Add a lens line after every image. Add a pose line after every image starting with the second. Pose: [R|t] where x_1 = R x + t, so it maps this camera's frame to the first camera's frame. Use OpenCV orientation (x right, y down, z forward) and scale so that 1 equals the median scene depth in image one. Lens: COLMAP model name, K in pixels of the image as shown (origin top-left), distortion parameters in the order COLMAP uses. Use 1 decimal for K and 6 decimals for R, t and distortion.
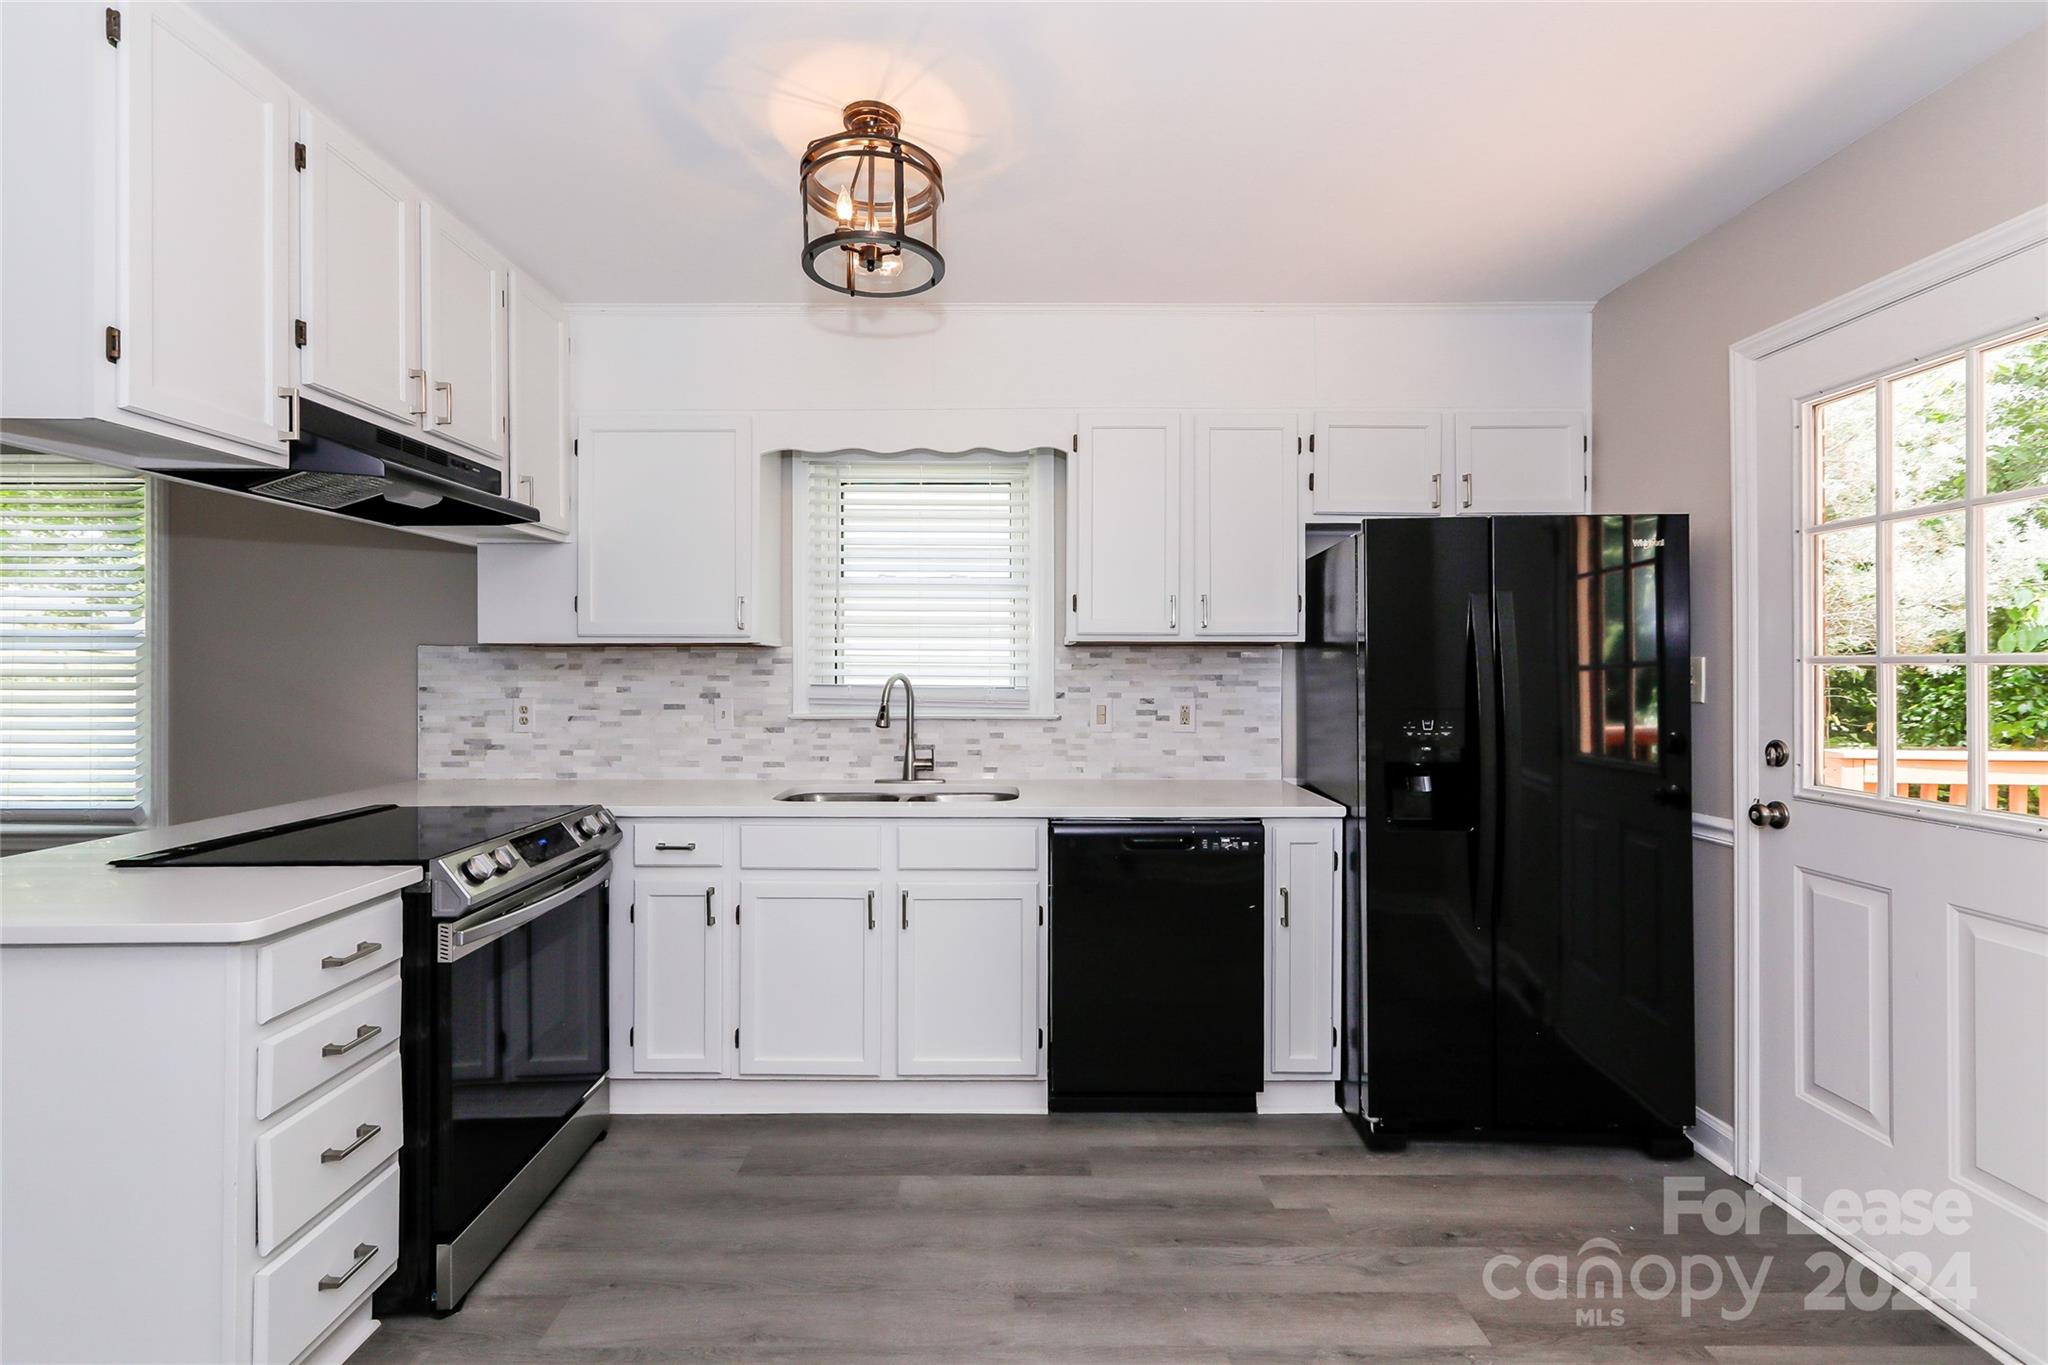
lens RADIAL K [[945.0, 0, 1019.5], [0, 945.0, 667.0], [0, 0, 1]] dist [-0.007421, 0.001625]
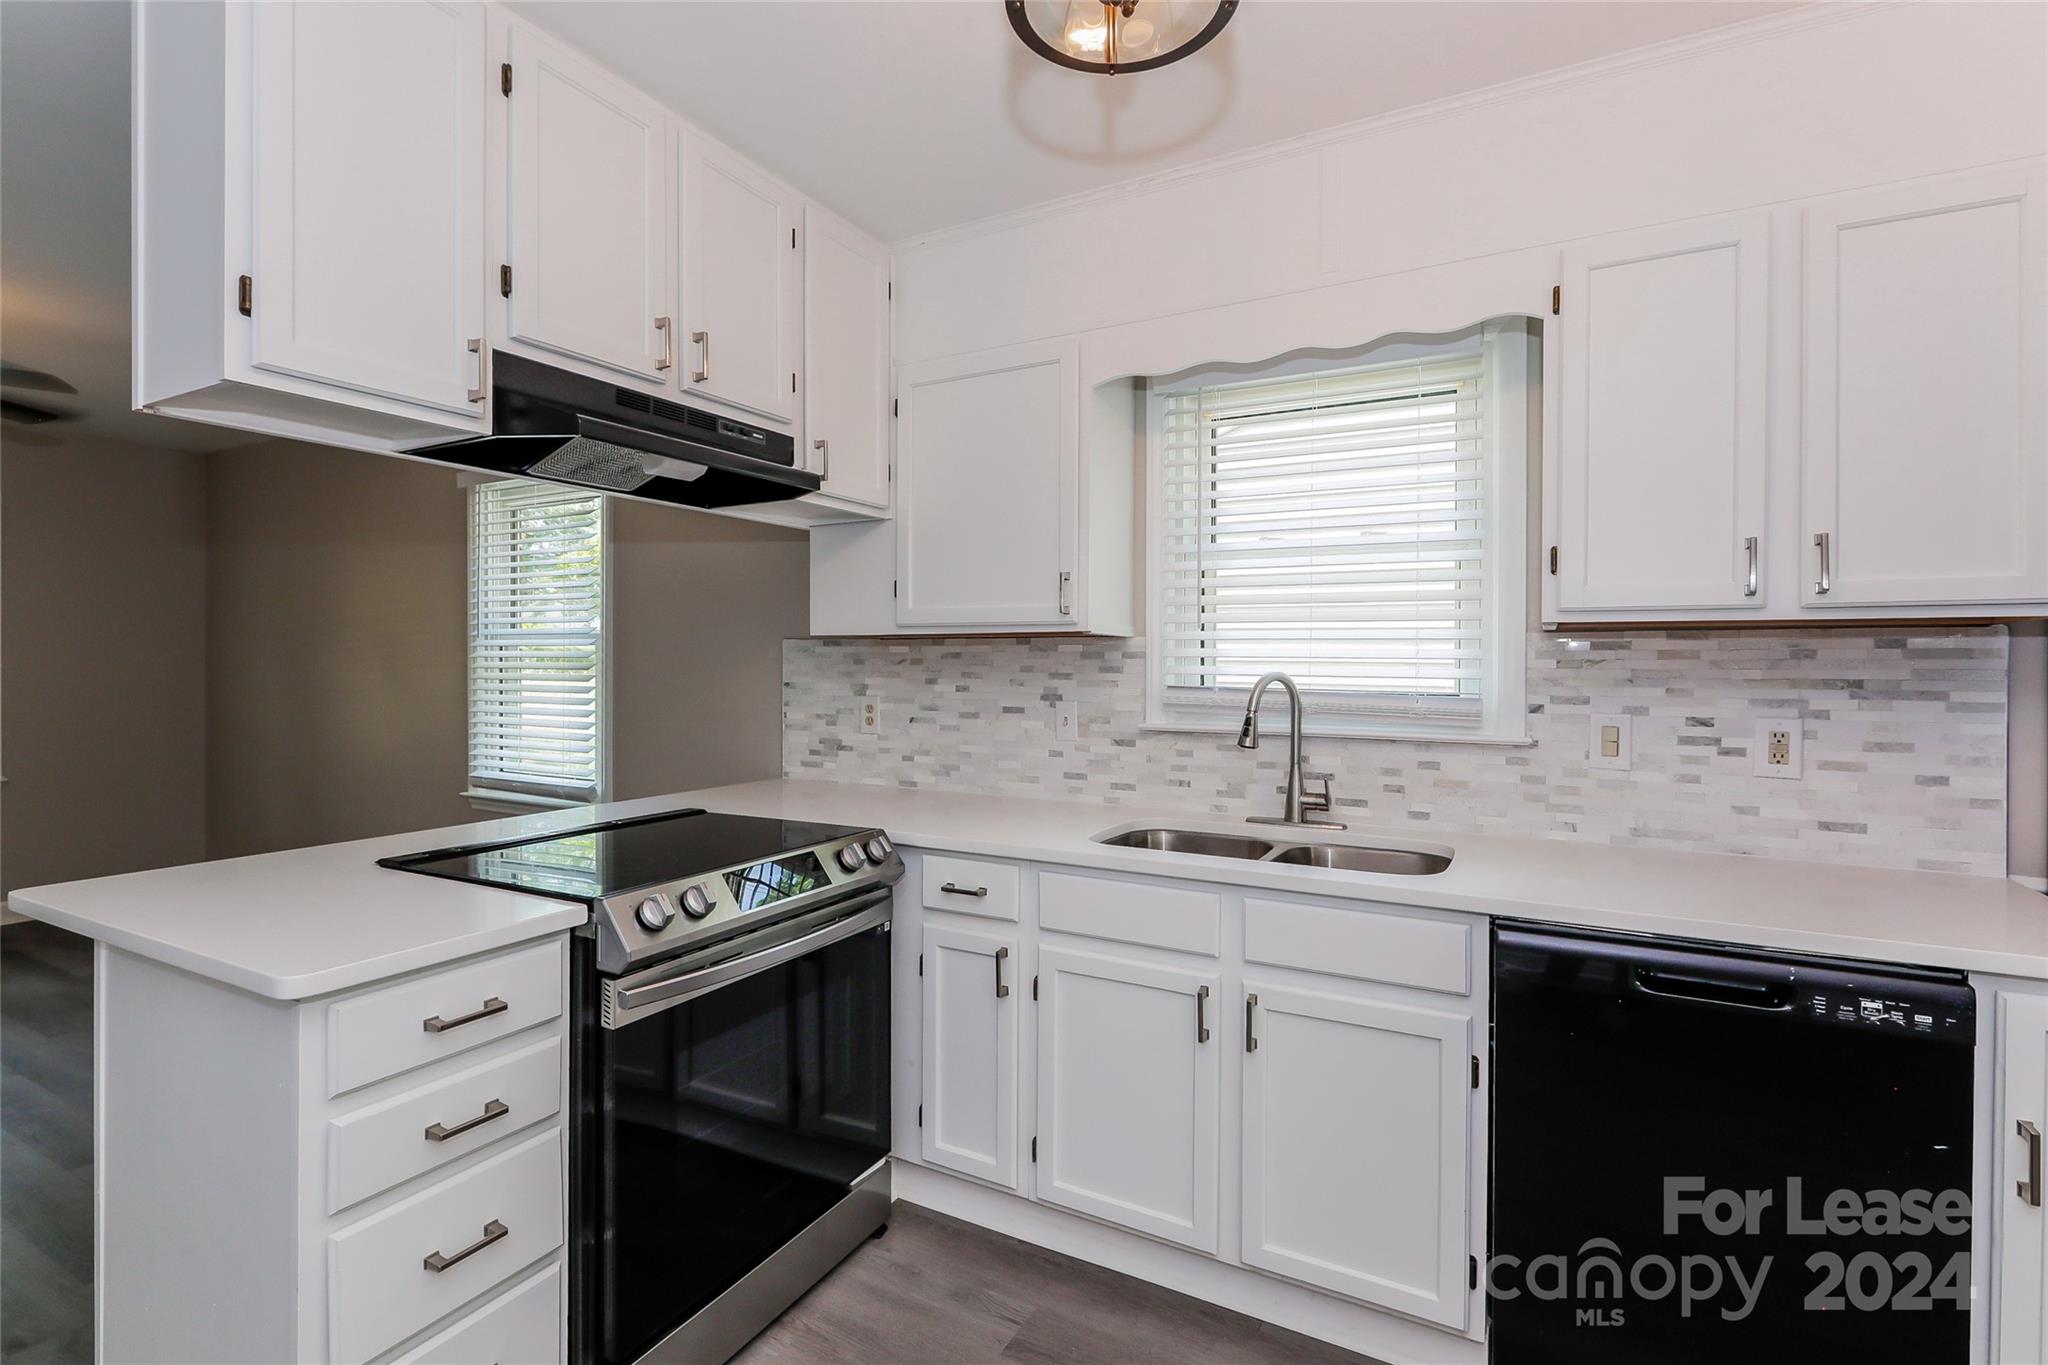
lens RADIAL K [[945.0, 0, 1031.6], [0, 945.0, 669.2], [0, 0, 1]] dist [-0.007421, 0.001625]
pose [[0.873748, 0.006448, -0.486337, 0.065661], [-0.003689, 0.999971, 0.006630, 0.000530], [0.486366, -0.003999, 0.873746, 0.327197]]
